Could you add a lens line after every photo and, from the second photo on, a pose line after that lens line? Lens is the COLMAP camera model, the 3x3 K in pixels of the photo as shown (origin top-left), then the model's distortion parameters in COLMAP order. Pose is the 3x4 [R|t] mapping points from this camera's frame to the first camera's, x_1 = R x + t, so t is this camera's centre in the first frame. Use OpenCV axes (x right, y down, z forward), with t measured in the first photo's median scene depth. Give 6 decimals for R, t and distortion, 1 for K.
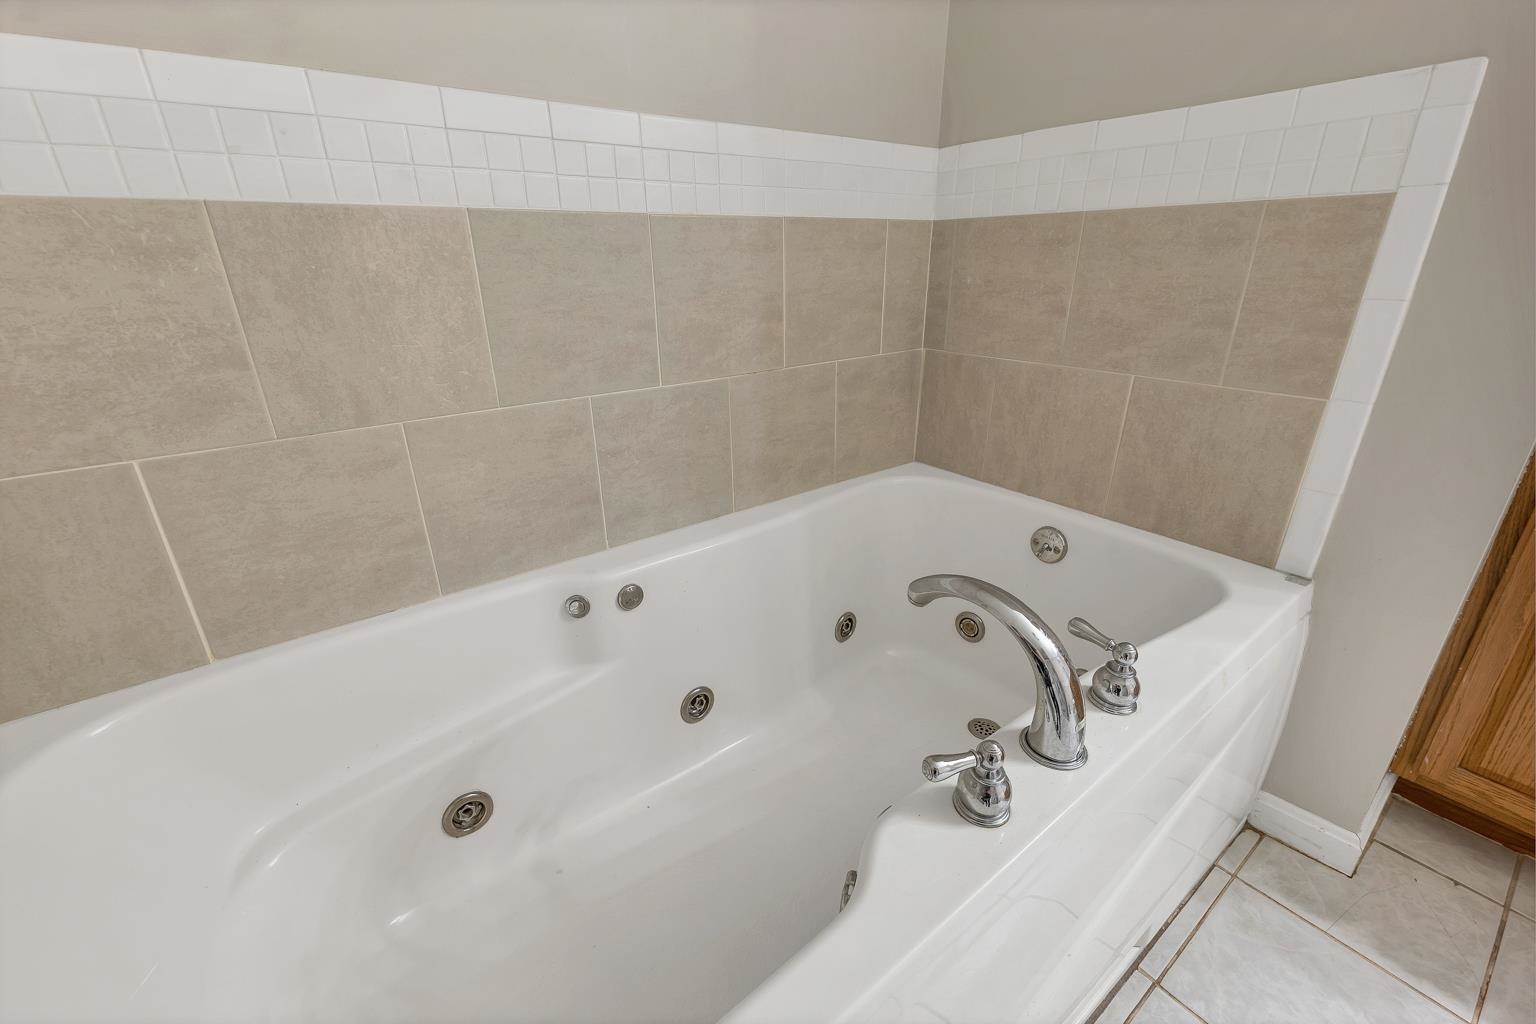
lens RADIAL K [[646.8, 0, 772.8], [0, 646.8, 509.9], [0, 0, 1]] dist [0.008321, 0.000094]
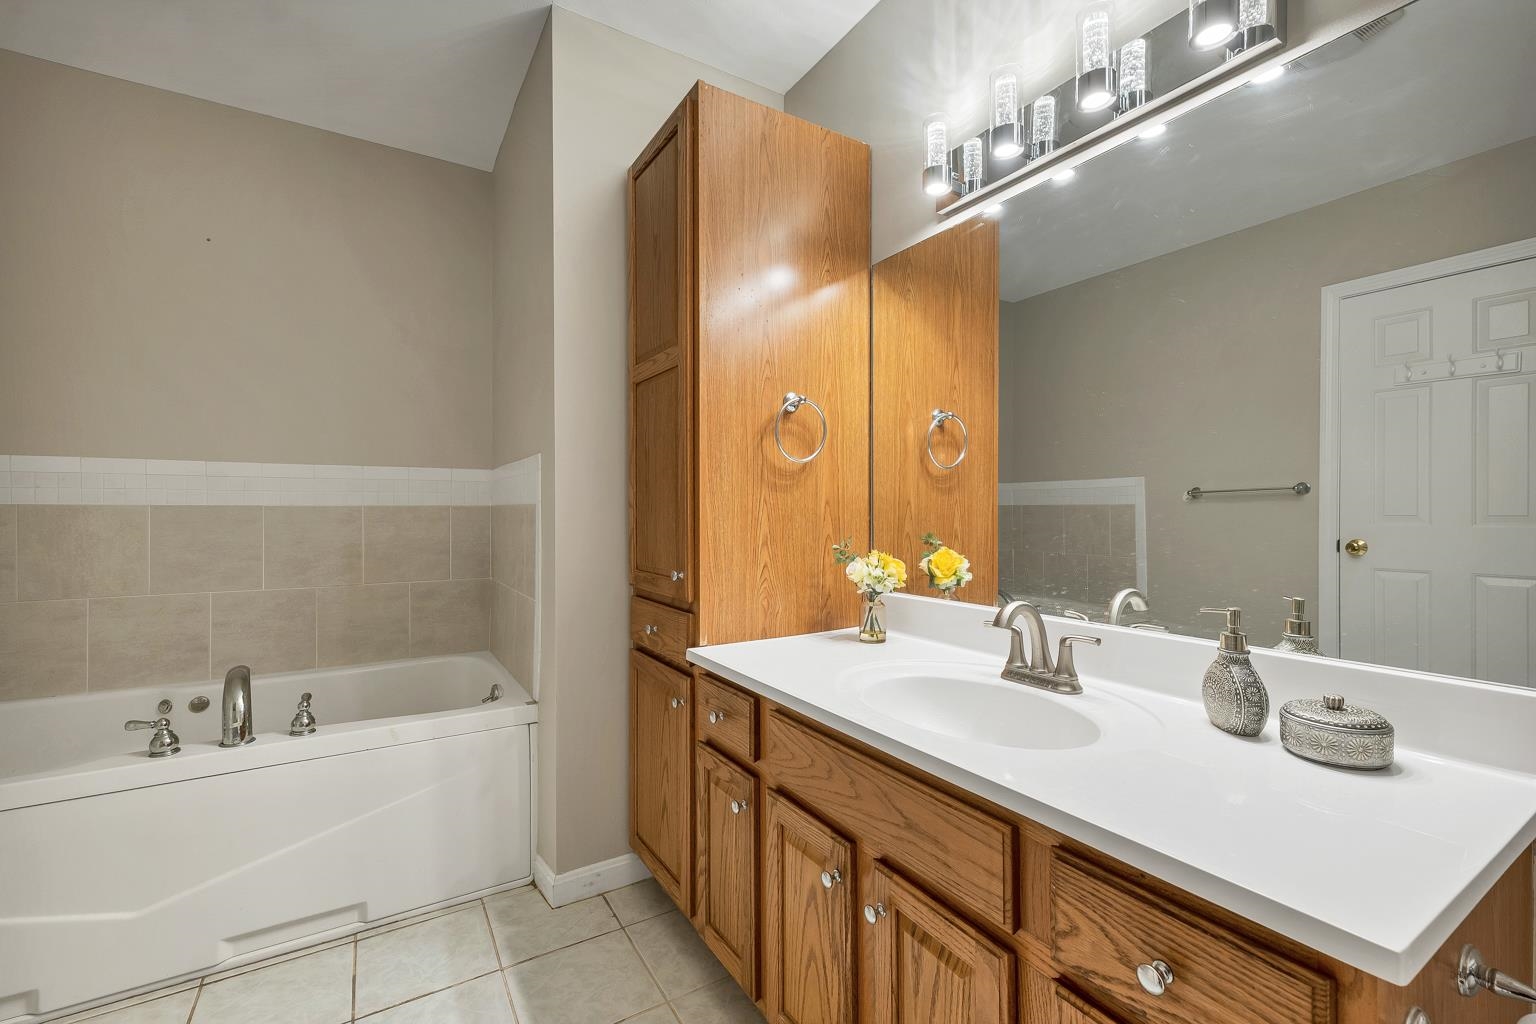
lens RADIAL K [[646.8, 0, 762.5], [0, 646.8, 516.2], [0, 0, 1]] dist [0.008321, 0.000094]
pose [[0.994261, 0.009669, -0.106541, 1.536880], [-0.048086, 0.930021, -0.364346, 0.237937], [0.095563, 0.367378, 0.925149, -0.712299]]
